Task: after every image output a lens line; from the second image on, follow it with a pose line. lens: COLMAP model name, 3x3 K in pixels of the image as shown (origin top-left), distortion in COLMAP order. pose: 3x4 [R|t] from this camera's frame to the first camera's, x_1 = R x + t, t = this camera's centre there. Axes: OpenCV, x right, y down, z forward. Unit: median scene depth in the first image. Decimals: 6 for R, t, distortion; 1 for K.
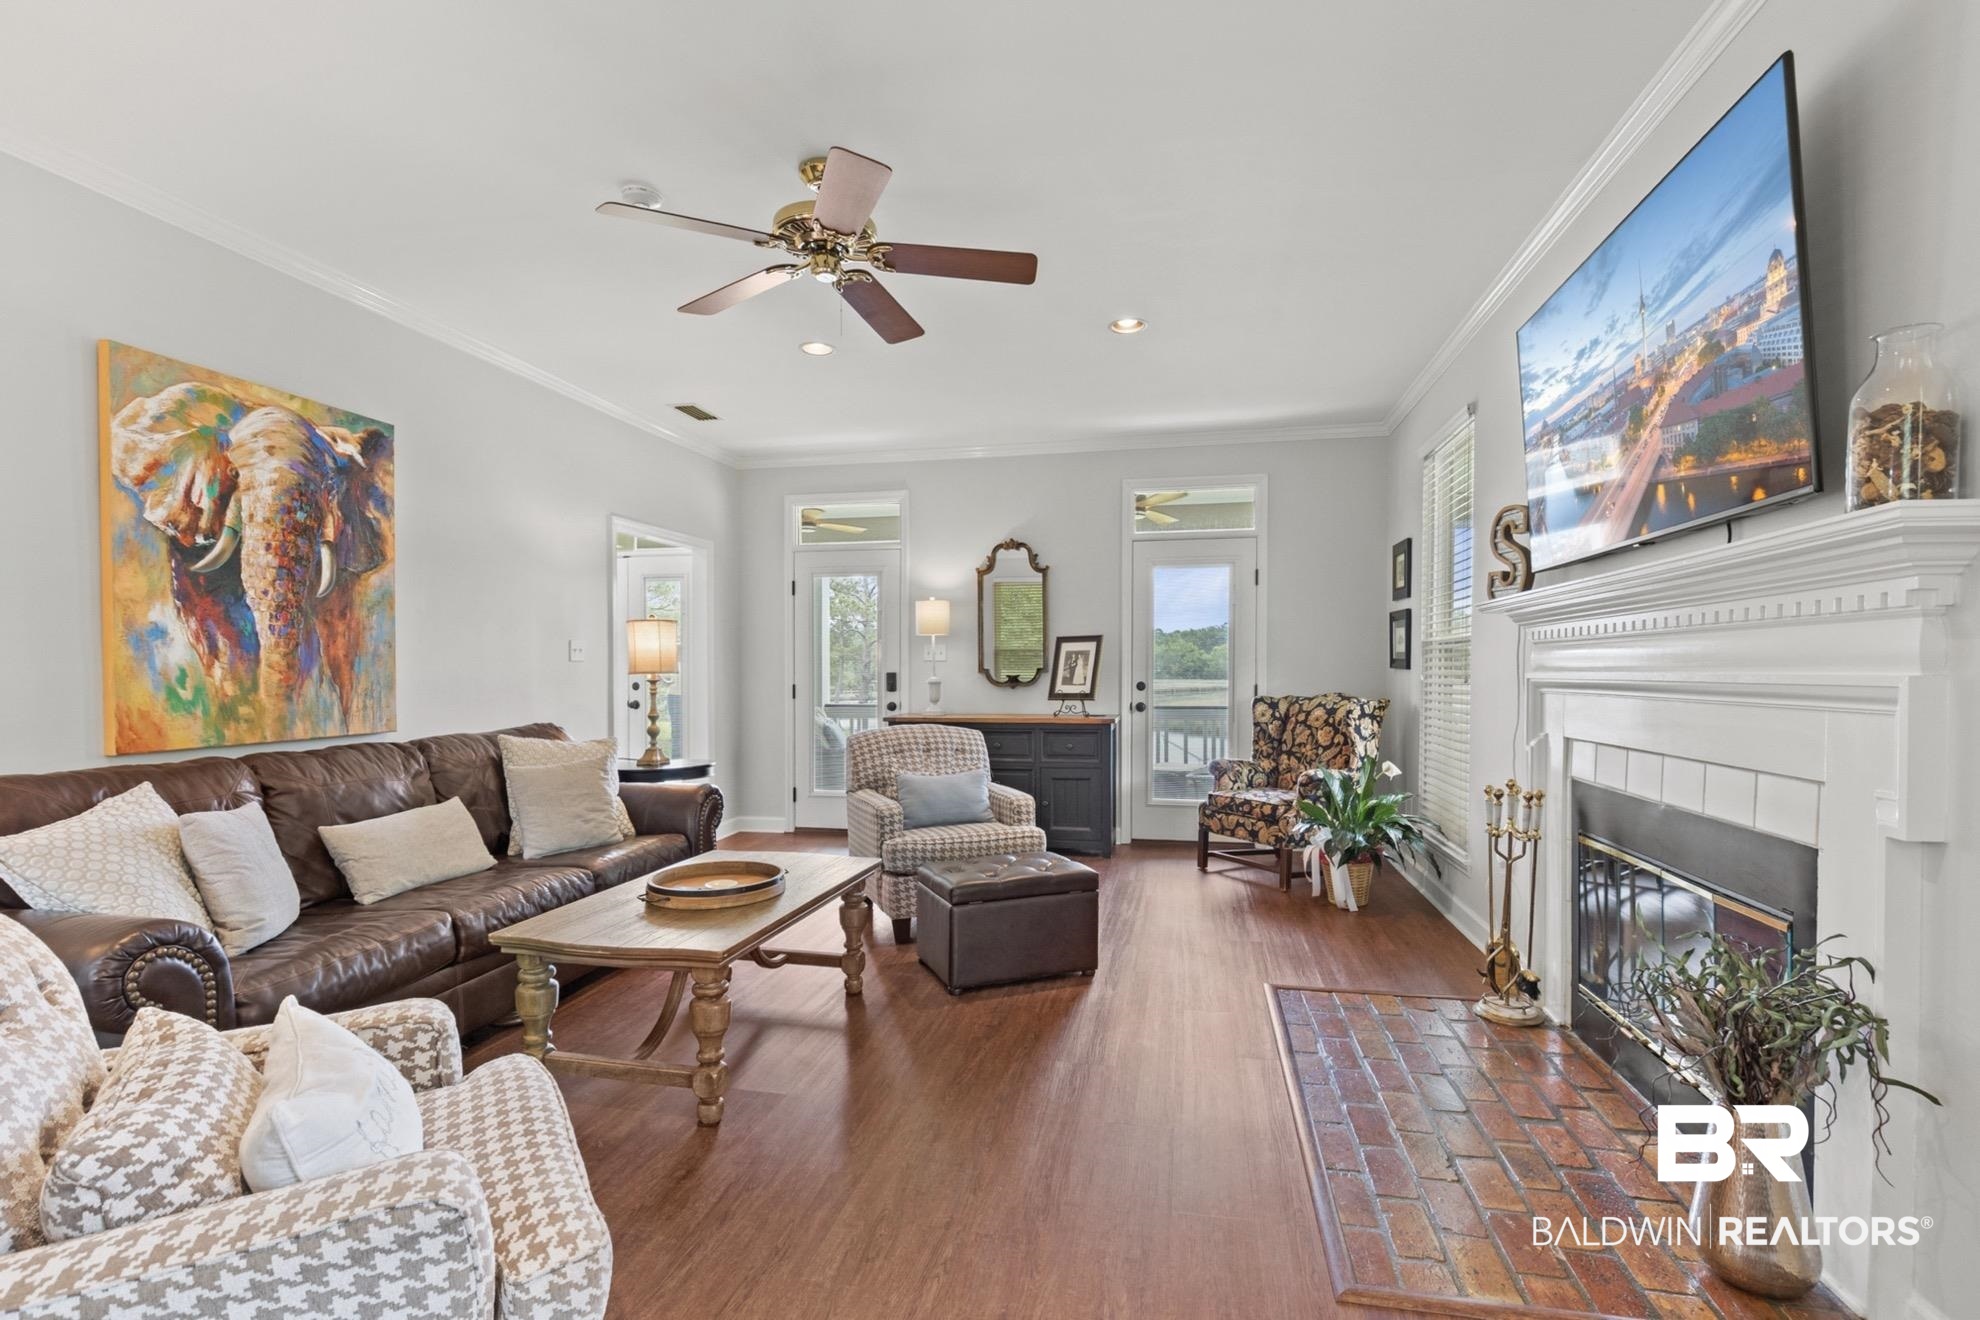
lens RADIAL K [[909.2, 0, 991.4], [0, 909.2, 666.6], [0, 0, 1]] dist [0.003037, 0.000184]
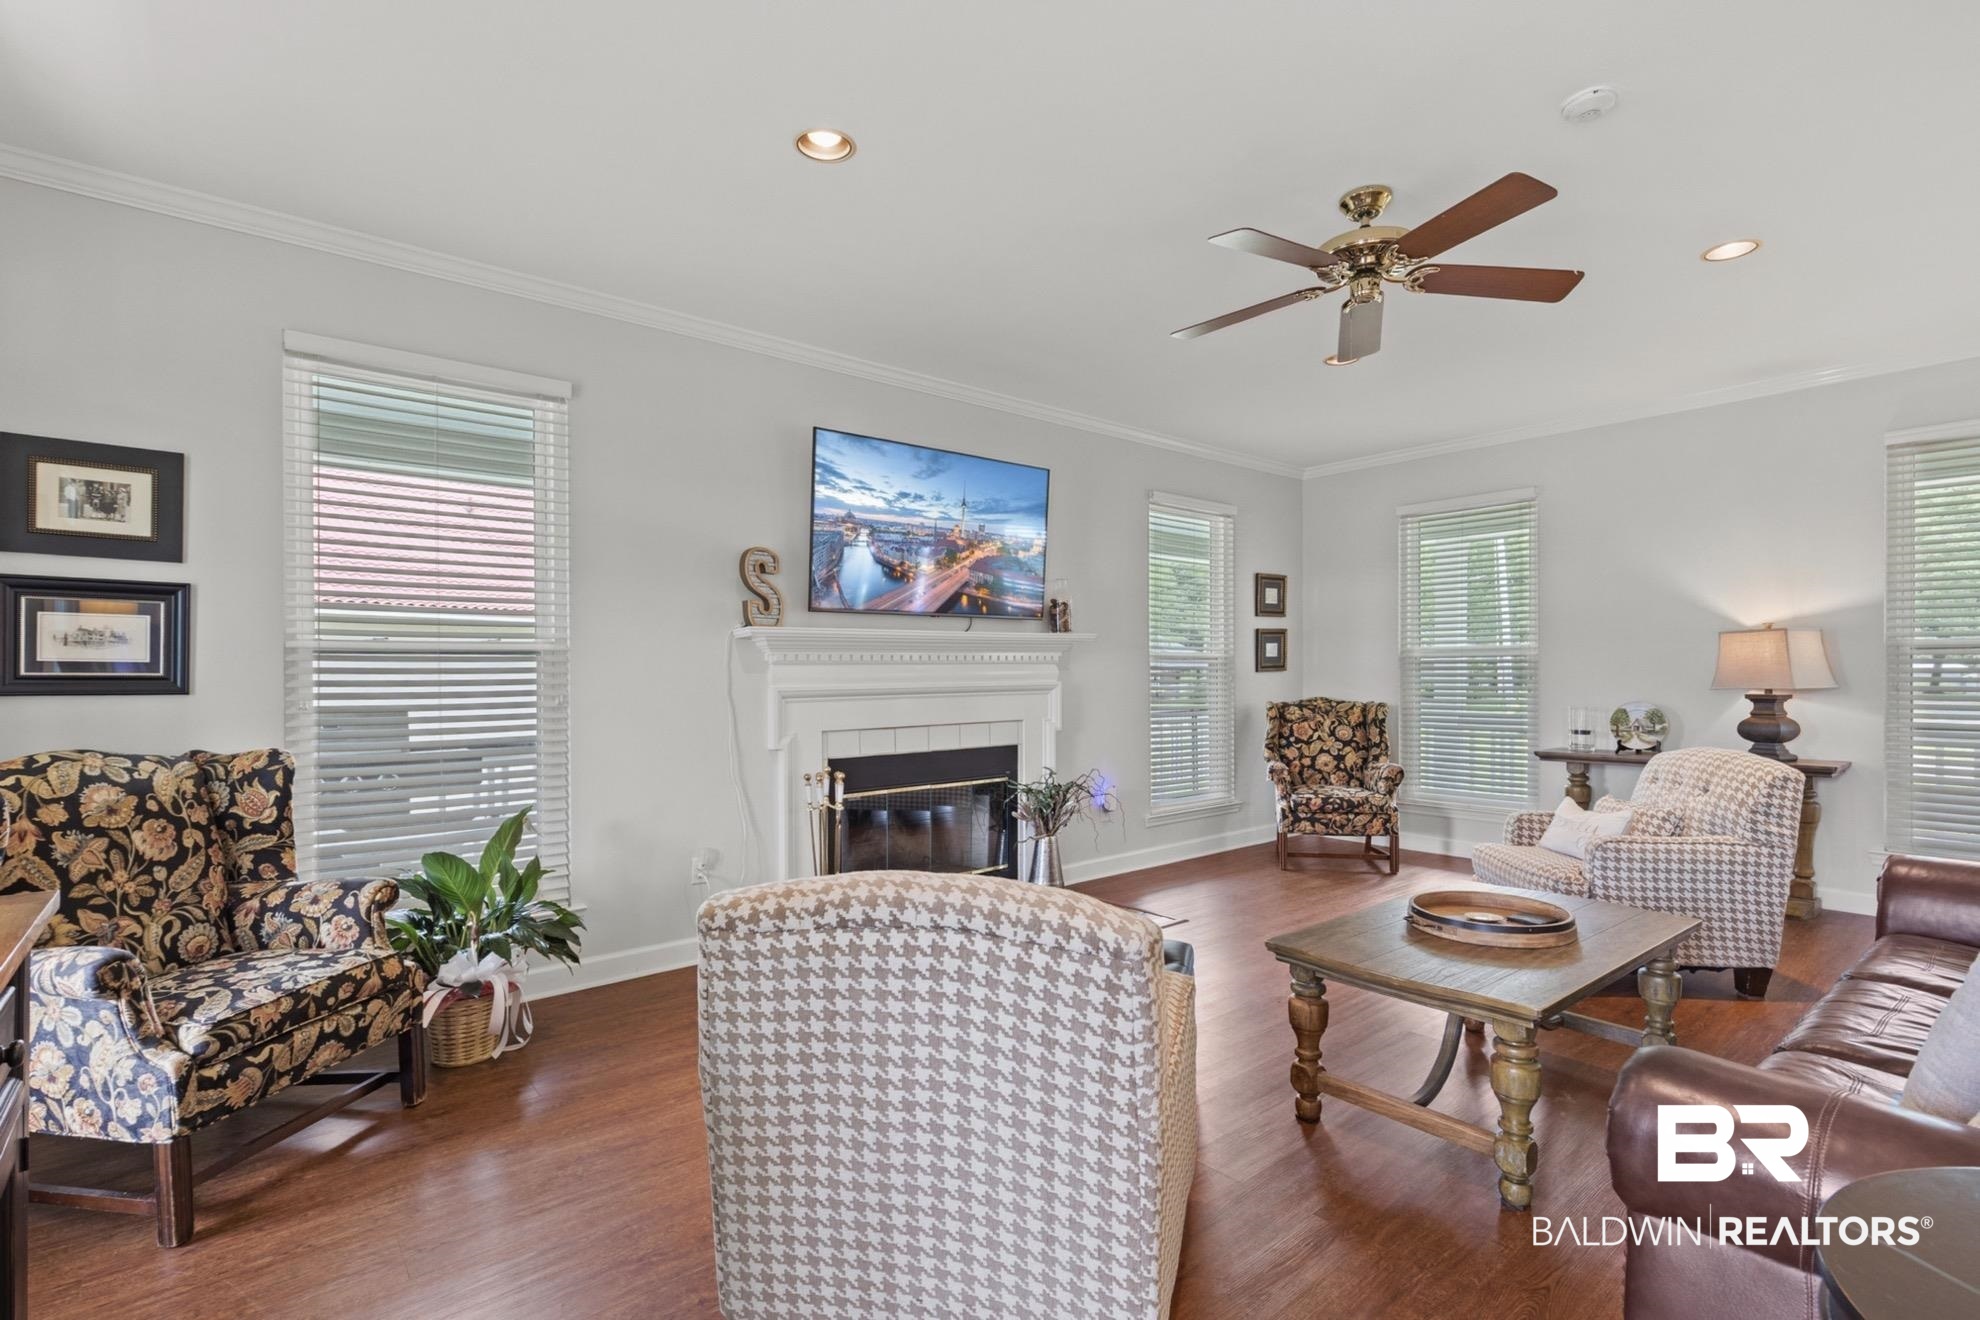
lens RADIAL K [[909.2, 0, 992.6], [0, 909.2, 668.1], [0, 0, 1]] dist [0.003037, 0.000184]
pose [[-0.781150, 0.003552, 0.624333, -0.284541], [0.003058, 0.999994, -0.001864, -0.011203], [-0.624336, 0.000453, -0.781156, 1.180052]]
